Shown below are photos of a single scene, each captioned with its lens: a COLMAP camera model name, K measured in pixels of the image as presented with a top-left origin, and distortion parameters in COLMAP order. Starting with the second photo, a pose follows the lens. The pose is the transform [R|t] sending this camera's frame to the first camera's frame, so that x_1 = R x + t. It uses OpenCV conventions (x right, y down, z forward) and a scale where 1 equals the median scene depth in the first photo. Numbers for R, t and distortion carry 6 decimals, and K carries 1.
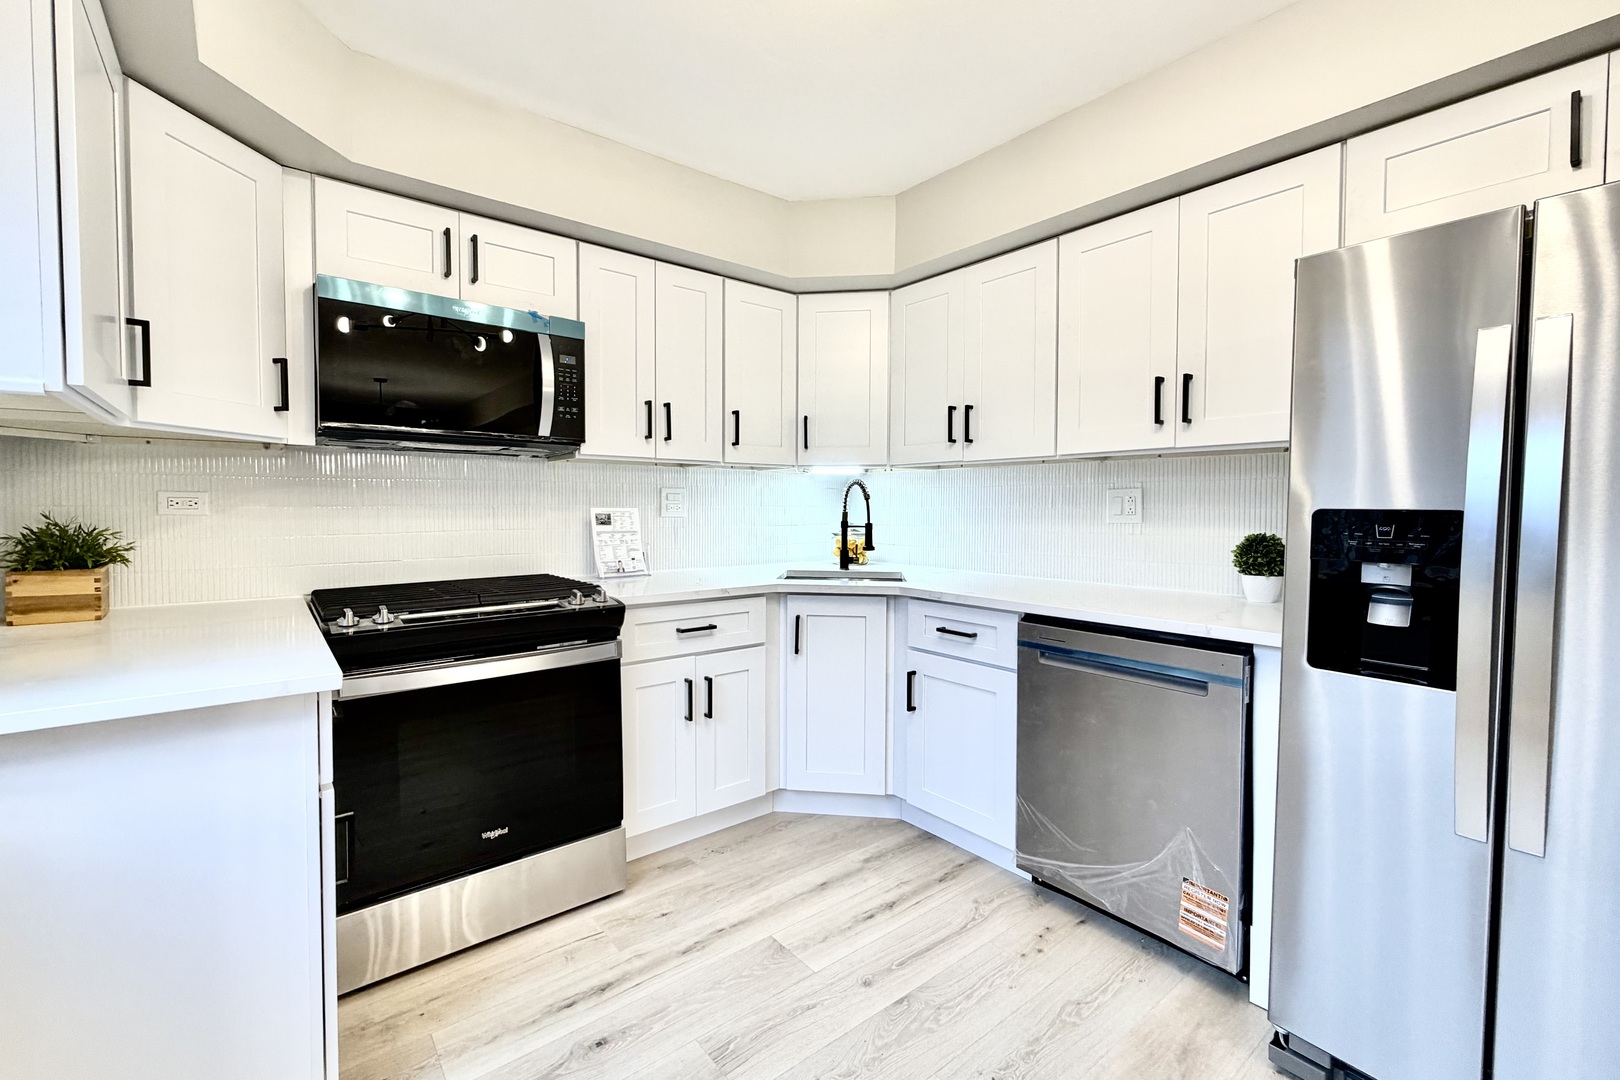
lens RADIAL K [[659.5, 0, 764.3], [0, 659.5, 534.1], [0, 0, 1]] dist [-0.001078, 0.000133]
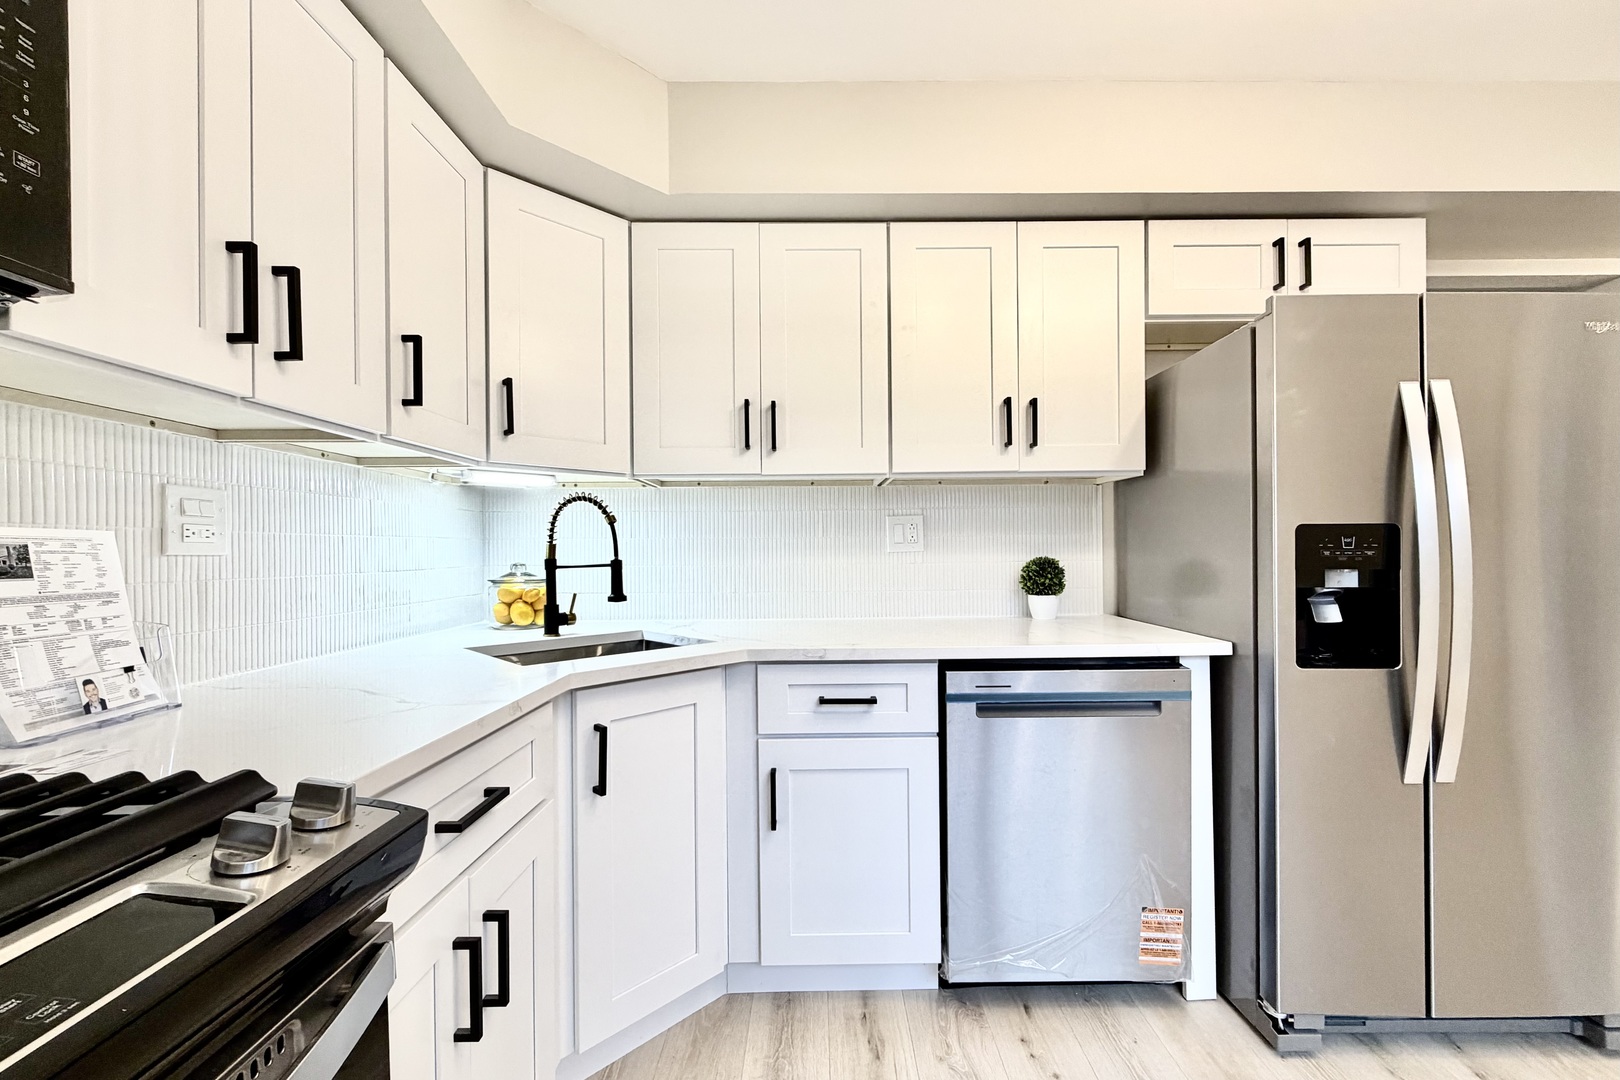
lens RADIAL K [[659.5, 0, 808.4], [0, 659.5, 553.4], [0, 0, 1]] dist [-0.001078, 0.000133]
pose [[0.601092, -0.012198, 0.799087, -0.310500], [0.044555, 0.998840, -0.018268, -0.003090], [-0.797937, 0.046584, 0.600938, 0.567866]]
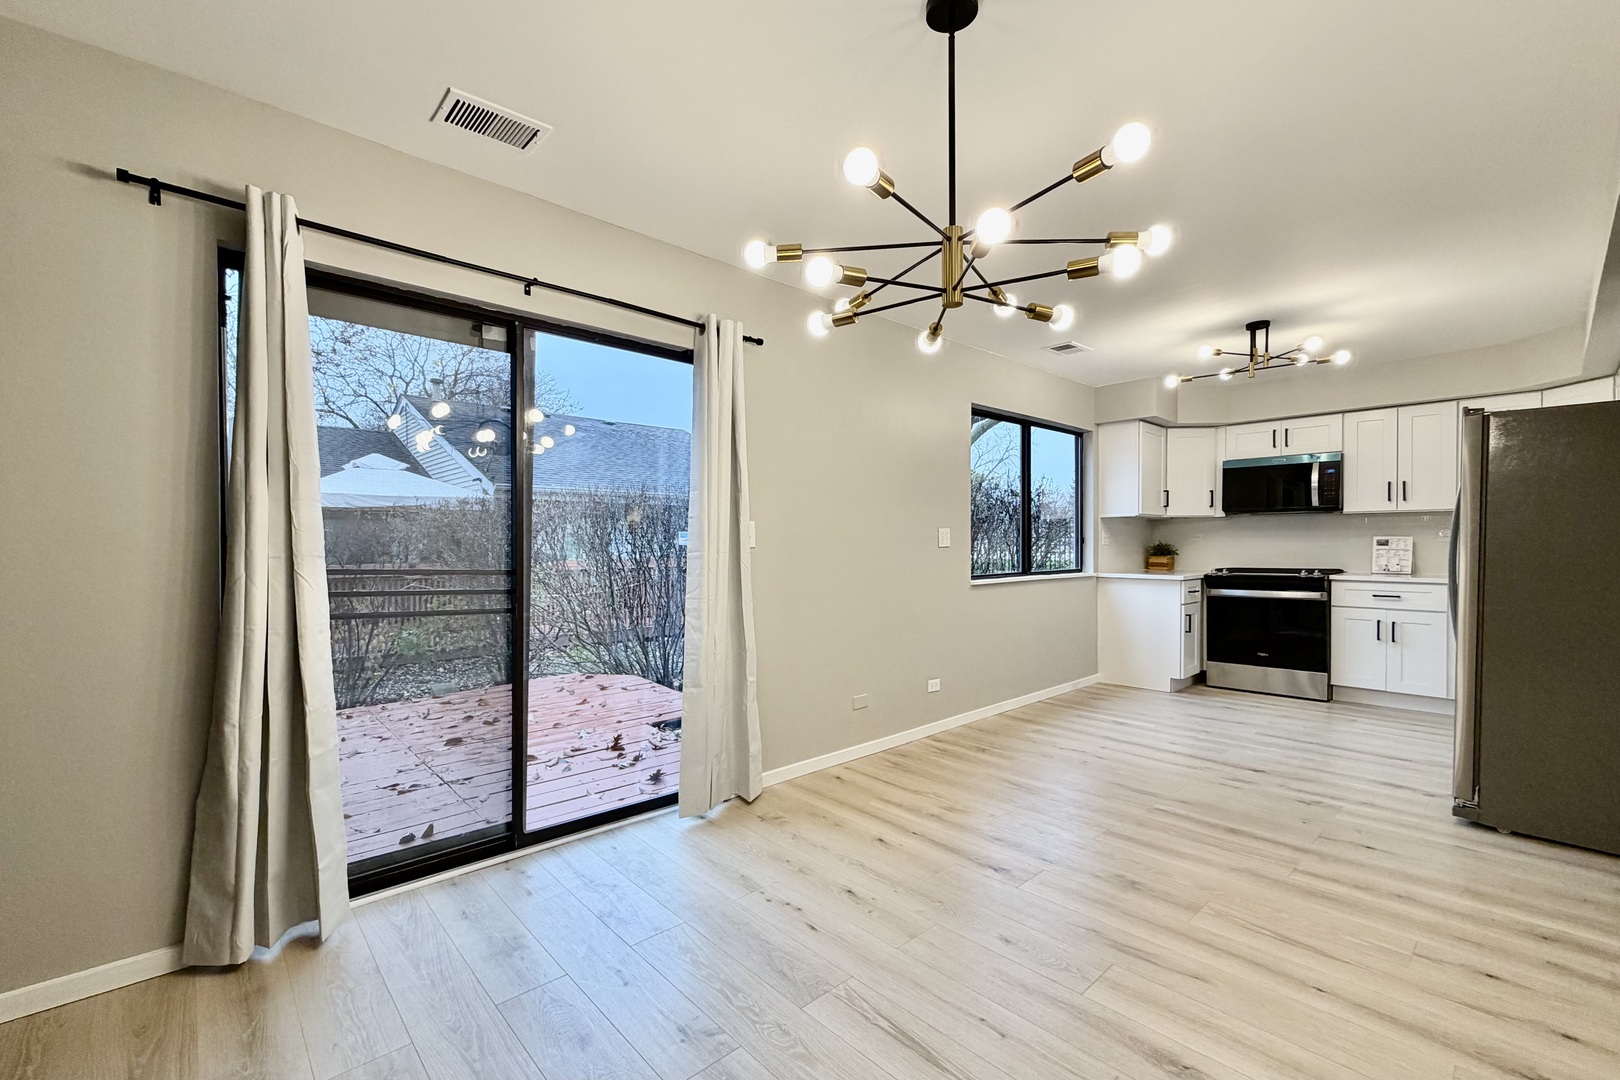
lens RADIAL K [[659.5, 0, 772.0], [0, 659.5, 552.8], [0, 0, 1]] dist [-0.001078, 0.000133]
pose [[0.047185, 0.010435, -0.998832, 1.826447], [-0.039369, 0.999188, 0.008579, 0.068876], [0.998110, 0.038918, 0.047558, -0.974691]]
